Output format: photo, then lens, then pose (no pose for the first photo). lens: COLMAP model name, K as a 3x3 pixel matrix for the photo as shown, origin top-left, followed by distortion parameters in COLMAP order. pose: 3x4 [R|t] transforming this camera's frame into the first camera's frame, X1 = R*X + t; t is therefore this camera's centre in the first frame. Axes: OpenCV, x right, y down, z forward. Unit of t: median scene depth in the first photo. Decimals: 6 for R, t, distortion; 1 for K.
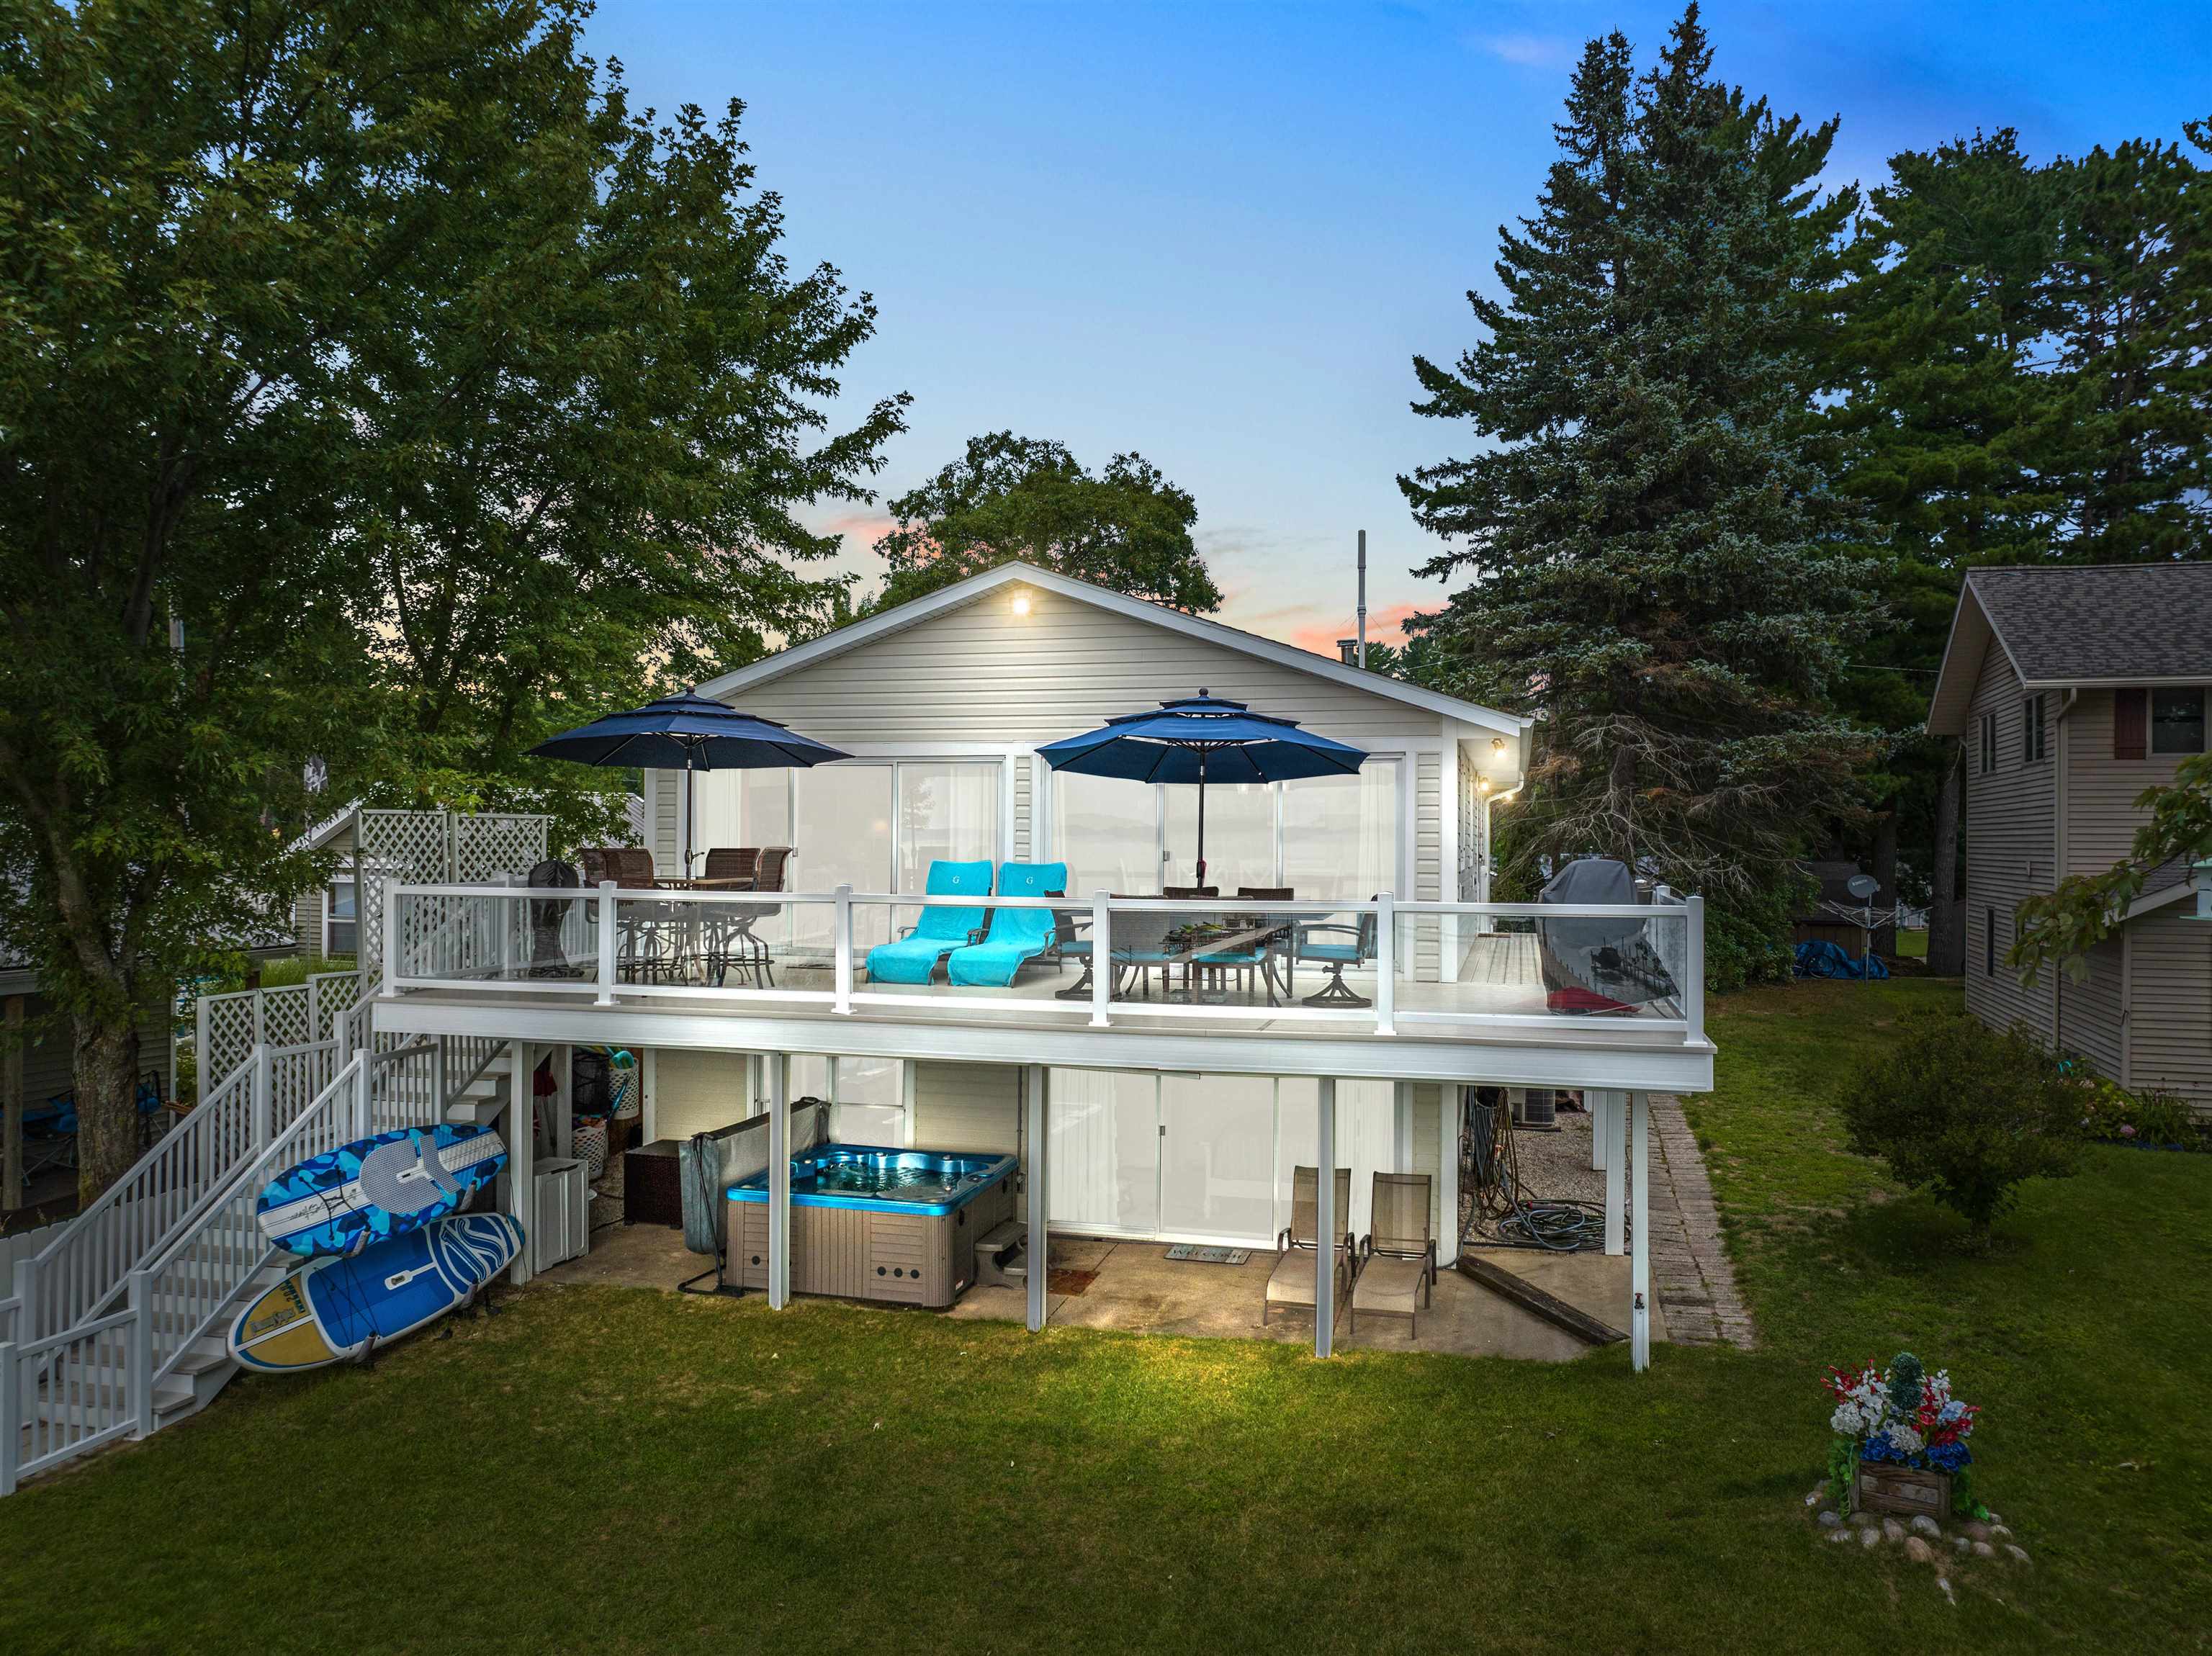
lens RADIAL K [[1572.5, 0, 1106.0], [0, 1572.5, 828.0], [0, 0, 1]] dist [-0.049235, -0.000224]
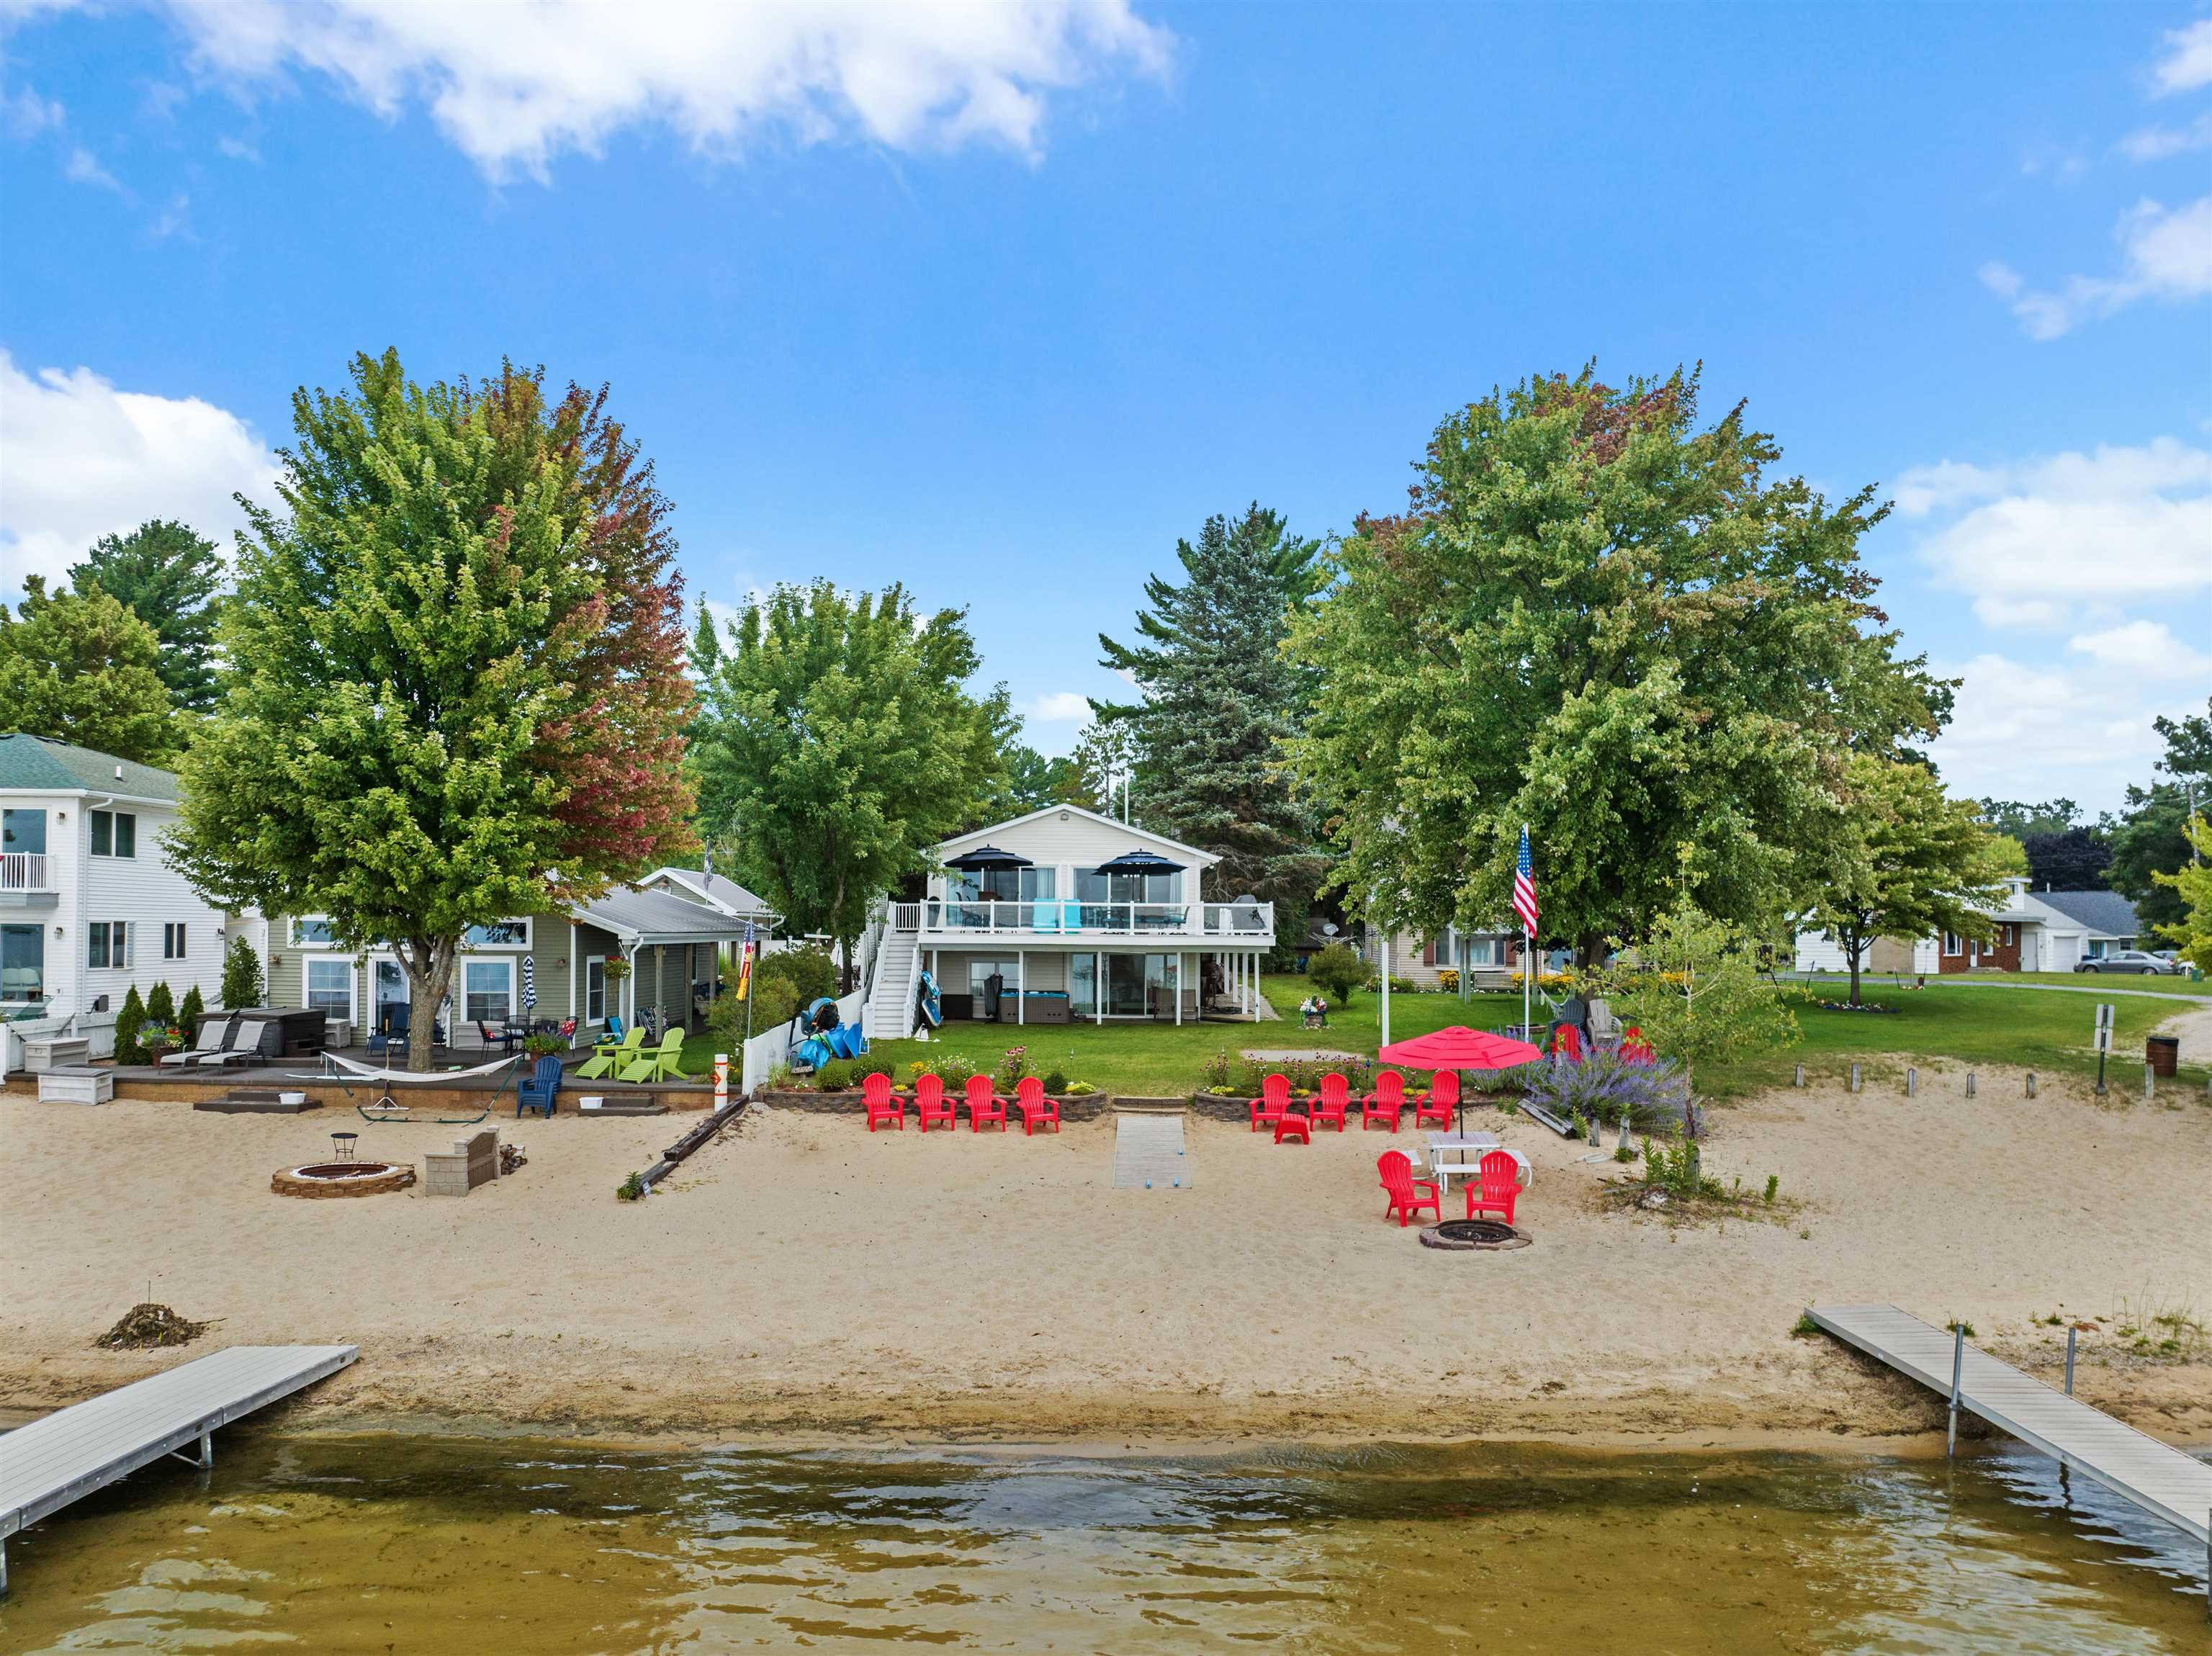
lens RADIAL K [[1610.8, 0, 1106.0], [0, 1610.8, 828.0], [0, 0, 1]] dist [-0.005896, -0.000871]
pose [[0.957834, 0.019069, 0.286689, -0.491017], [-0.003603, 0.998514, -0.054376, 0.029173], [-0.287300, 0.051050, 0.956479, -1.151349]]
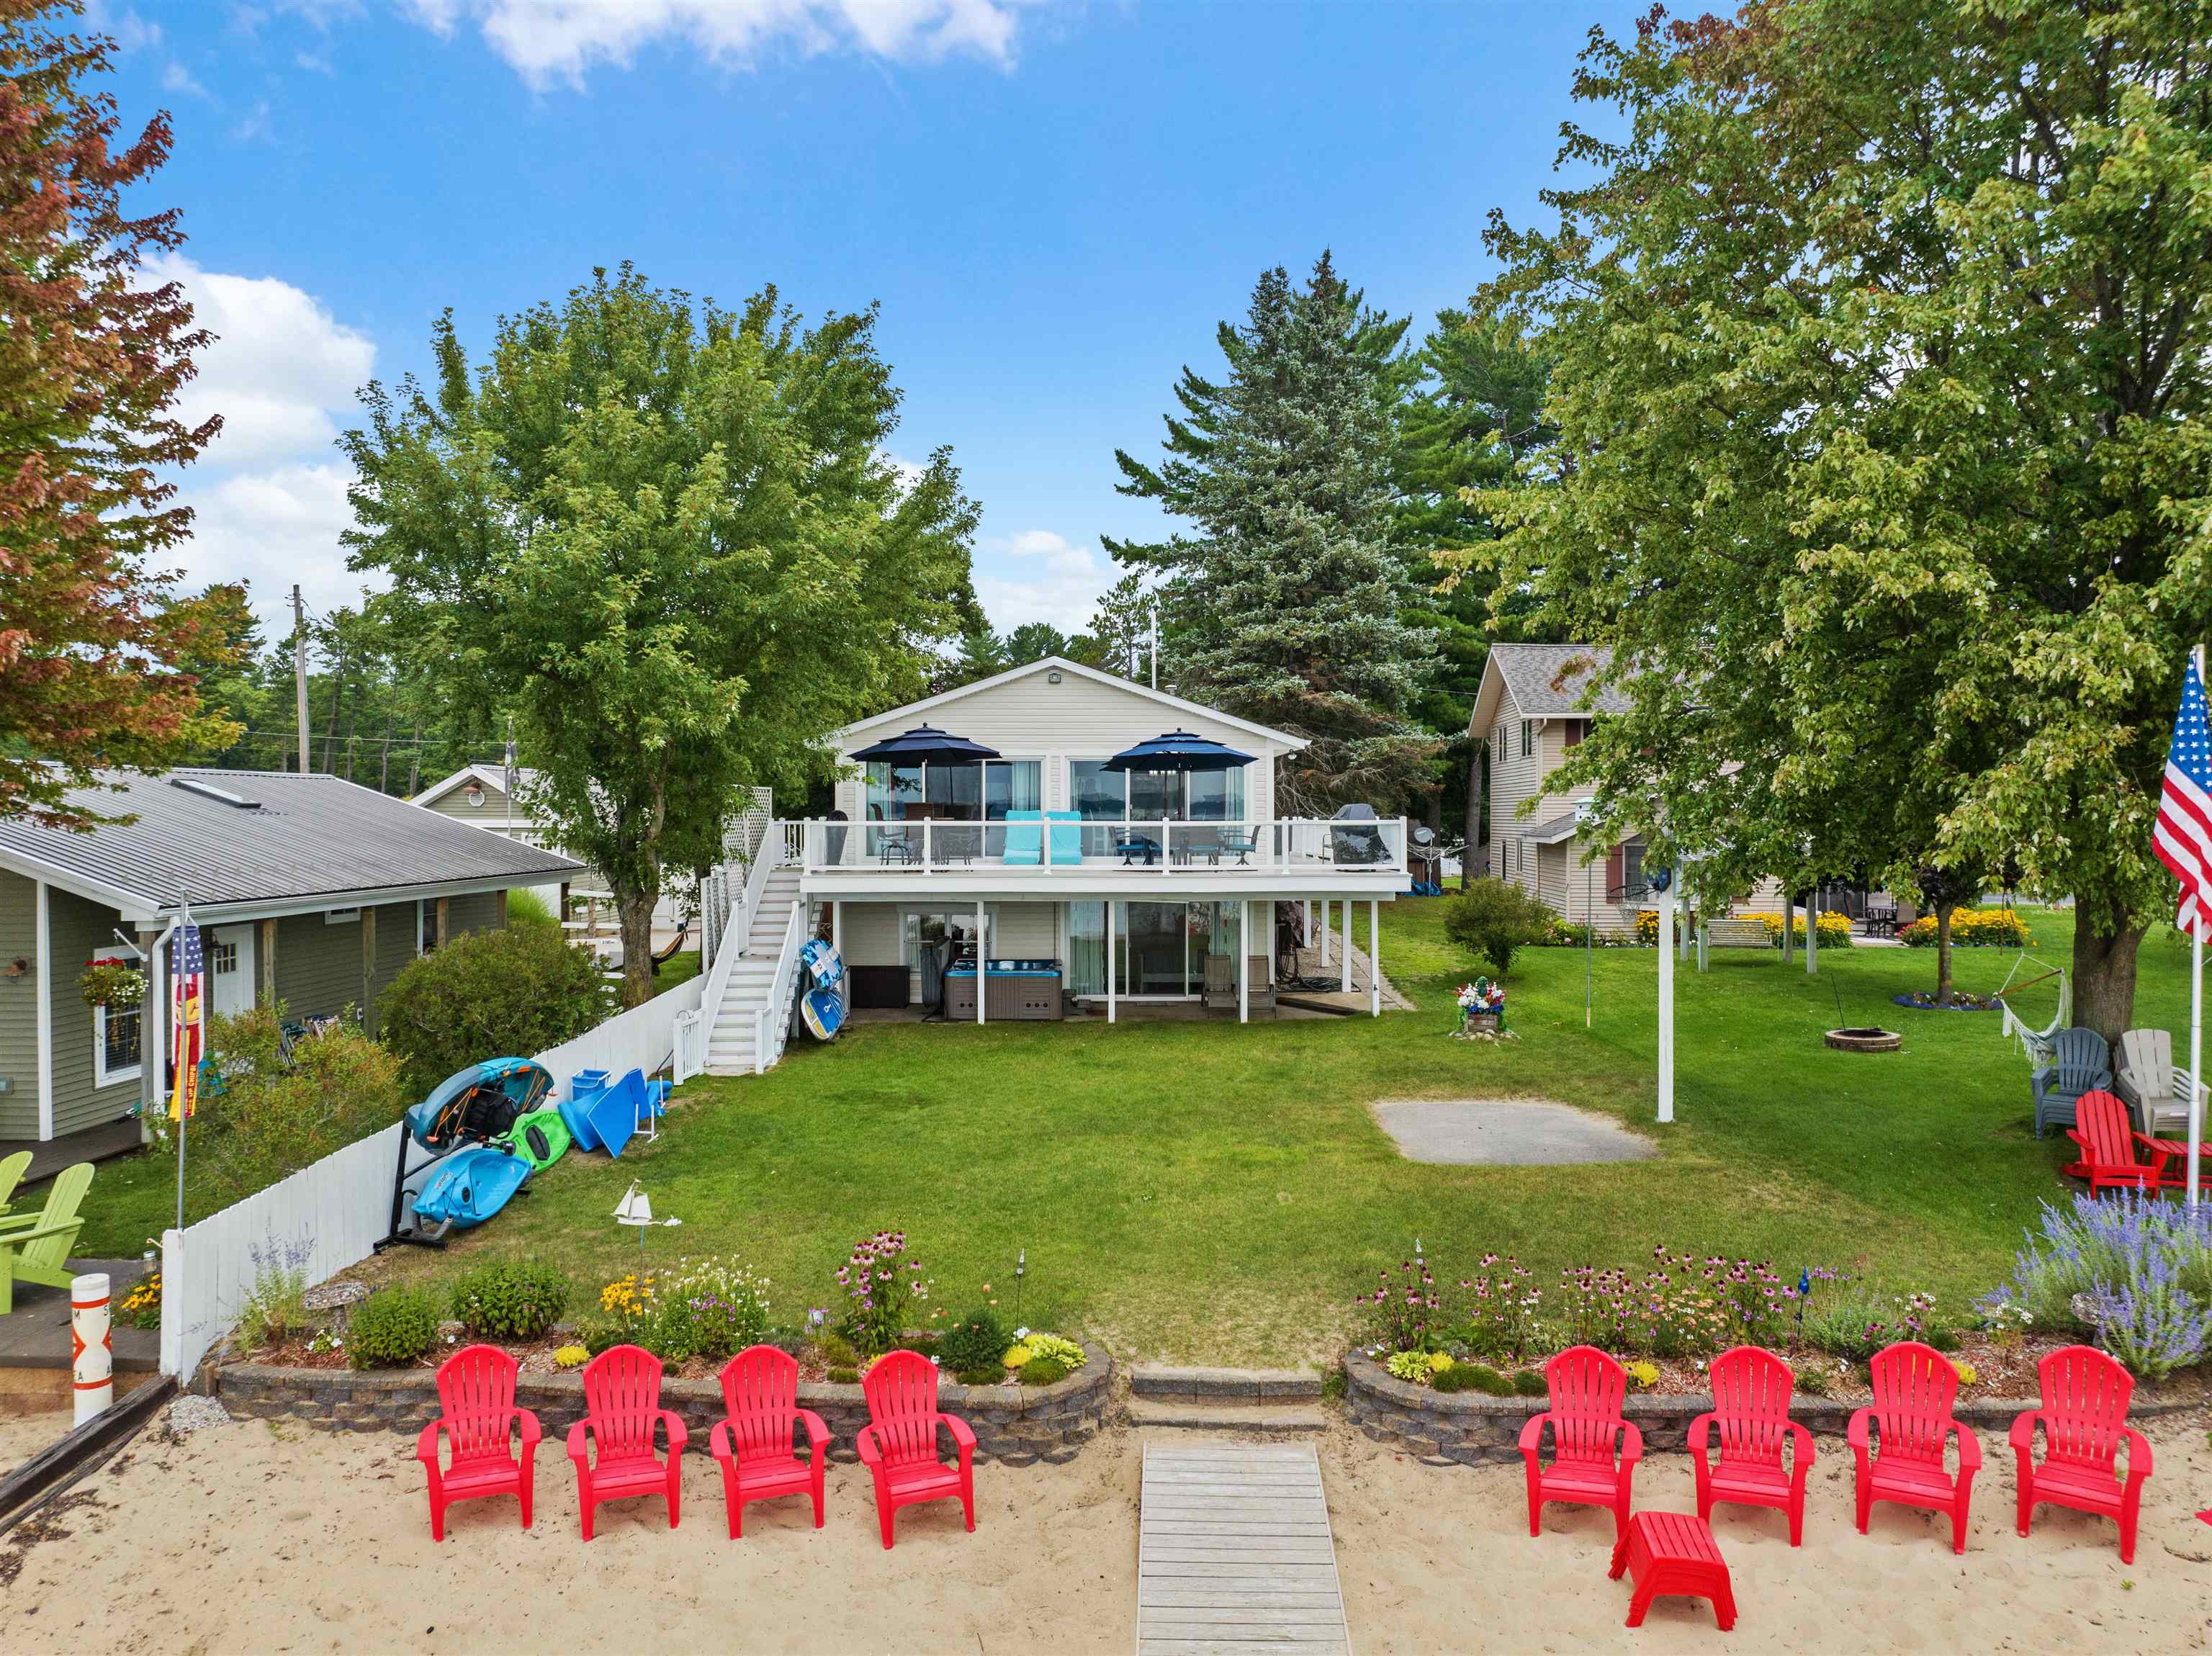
lens RADIAL K [[1572.5, 0, 1106.0], [0, 1572.5, 828.0], [0, 0, 1]] dist [-0.049235, -0.000224]
pose [[0.962479, -0.009193, 0.271199, -0.285319], [0.004507, 0.999830, 0.017898, 0.003828], [-0.271318, -0.016004, 0.962357, -0.487397]]
